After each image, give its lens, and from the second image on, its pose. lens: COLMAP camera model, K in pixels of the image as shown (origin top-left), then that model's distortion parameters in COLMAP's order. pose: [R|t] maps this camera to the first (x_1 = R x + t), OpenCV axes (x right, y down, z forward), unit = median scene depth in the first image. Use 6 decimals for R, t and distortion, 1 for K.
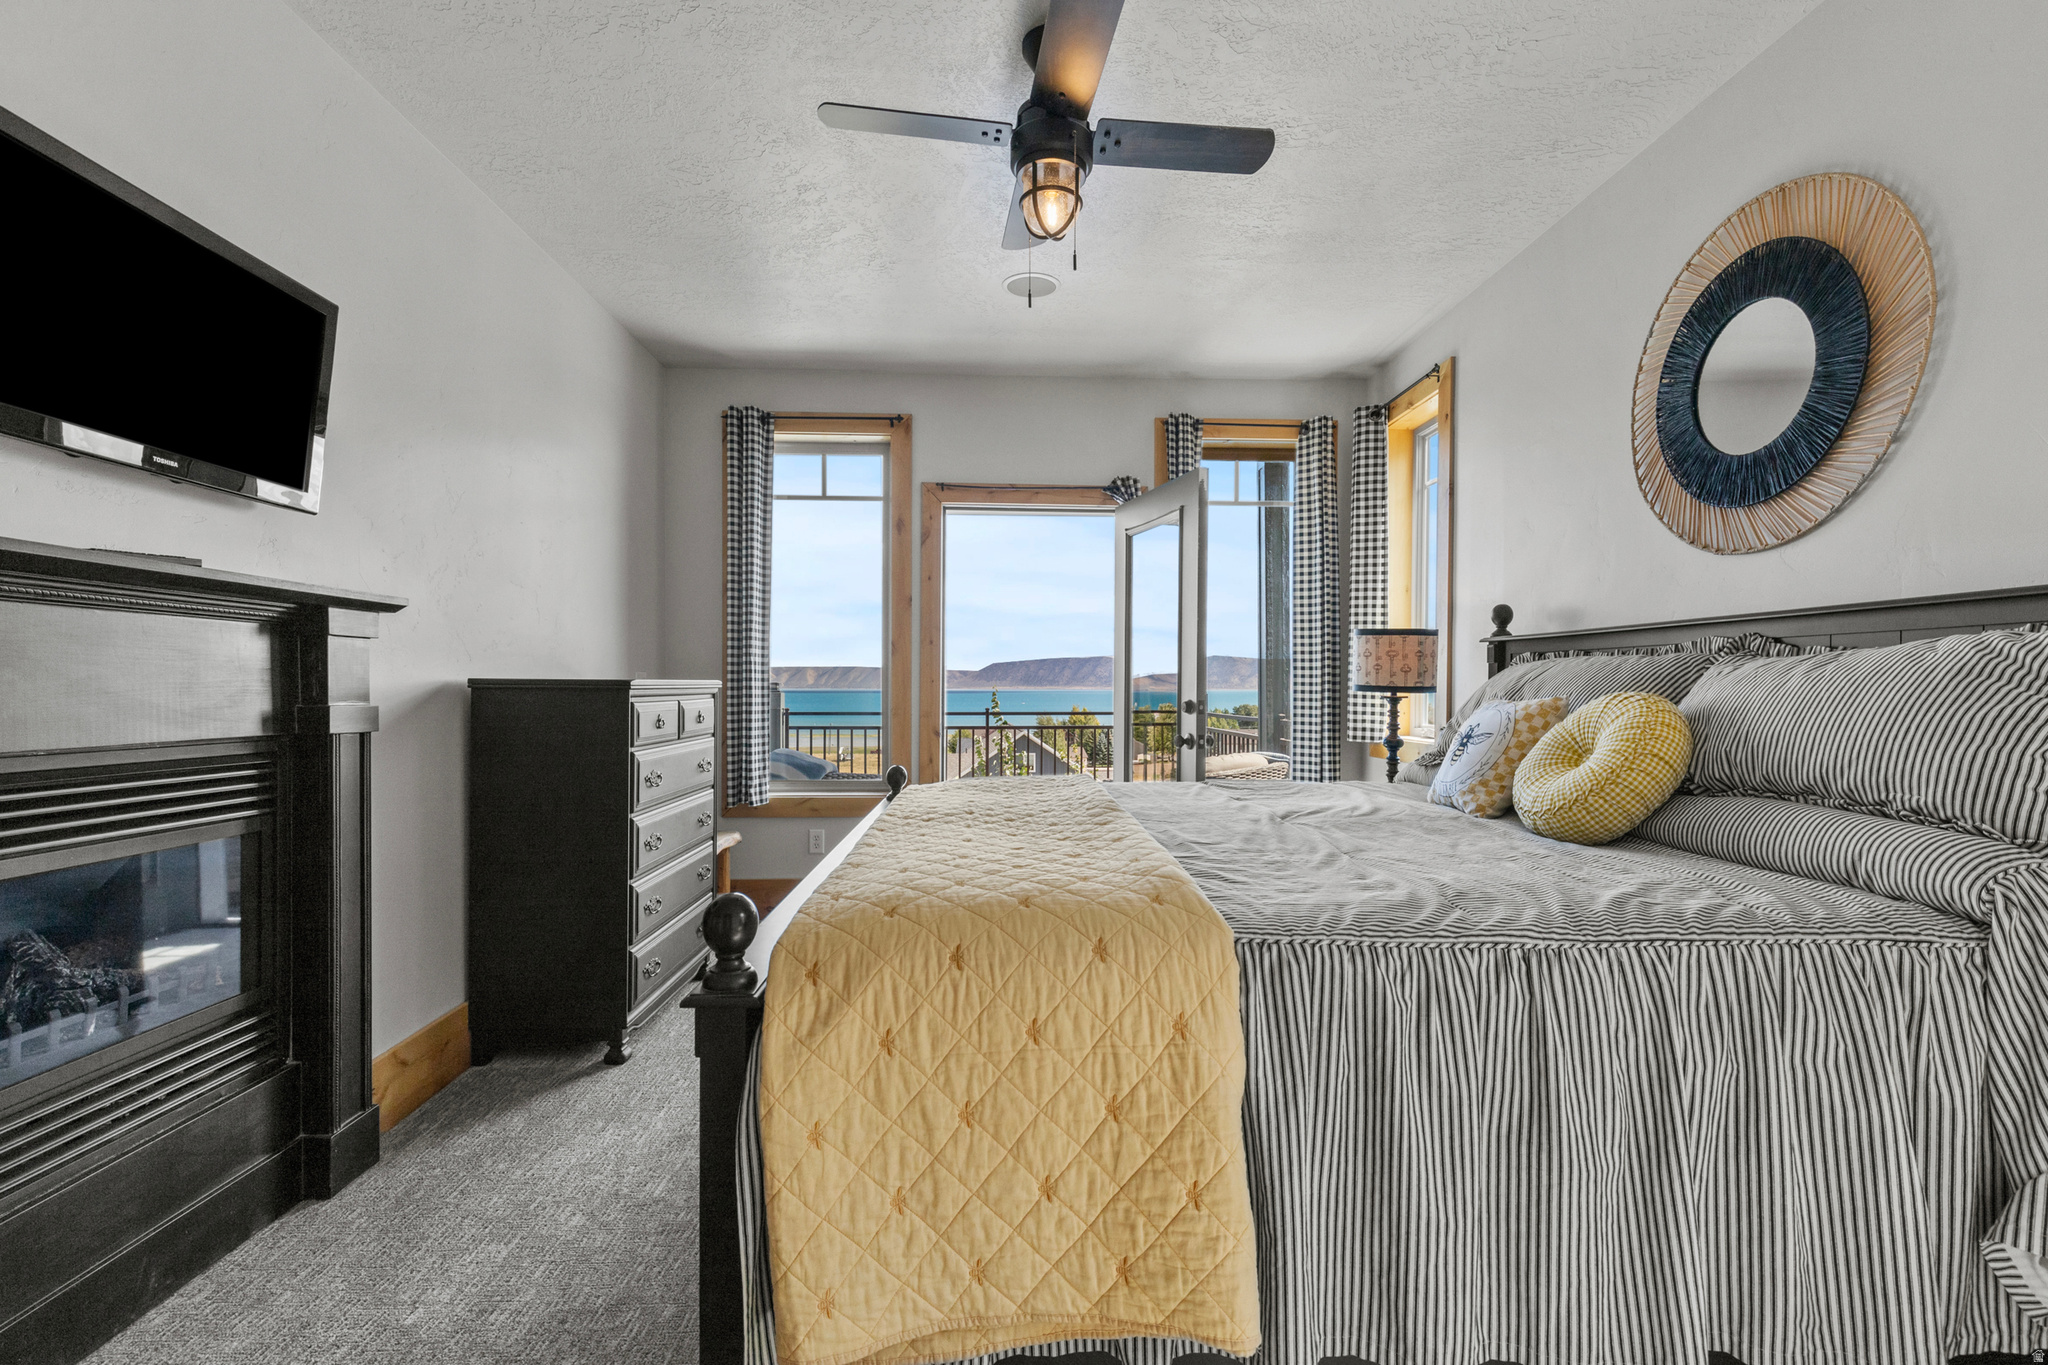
lens RADIAL K [[919.9, 0, 1024.3], [0, 919.9, 699.9], [0, 0, 1]] dist [0.001154, 0.000217]
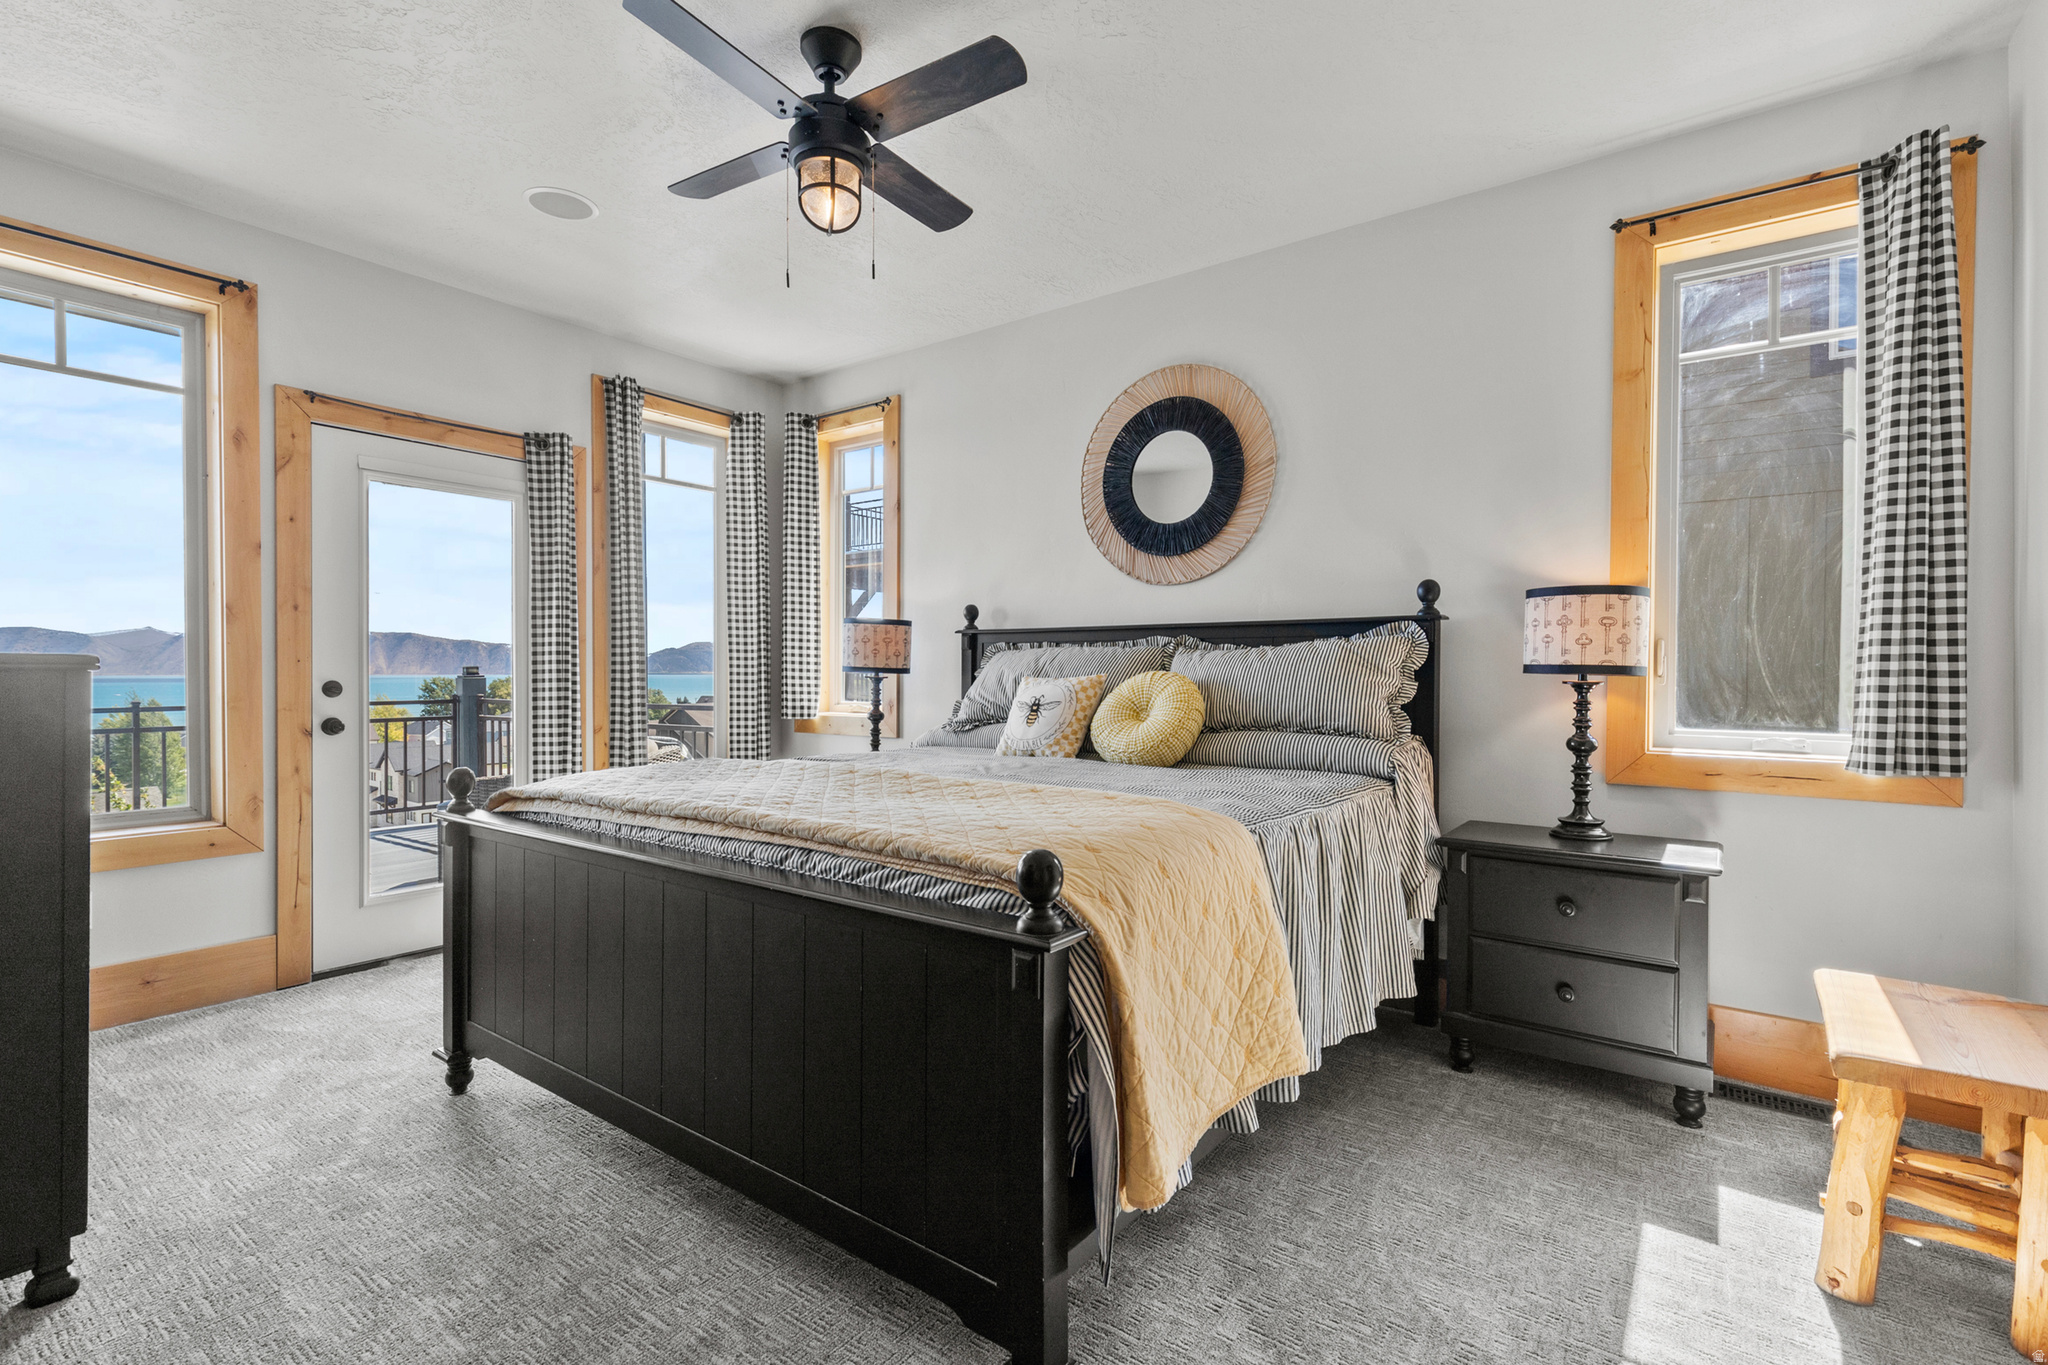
lens RADIAL K [[942.2, 0, 1027.6], [0, 942.2, 690.4], [0, 0, 1]] dist [0.003524, 0.000301]
pose [[0.627002, -0.016127, 0.778850, -0.460613], [0.011343, 0.999869, 0.011572, 0.002166], [-0.778935, 0.001579, 0.627103, 0.111524]]
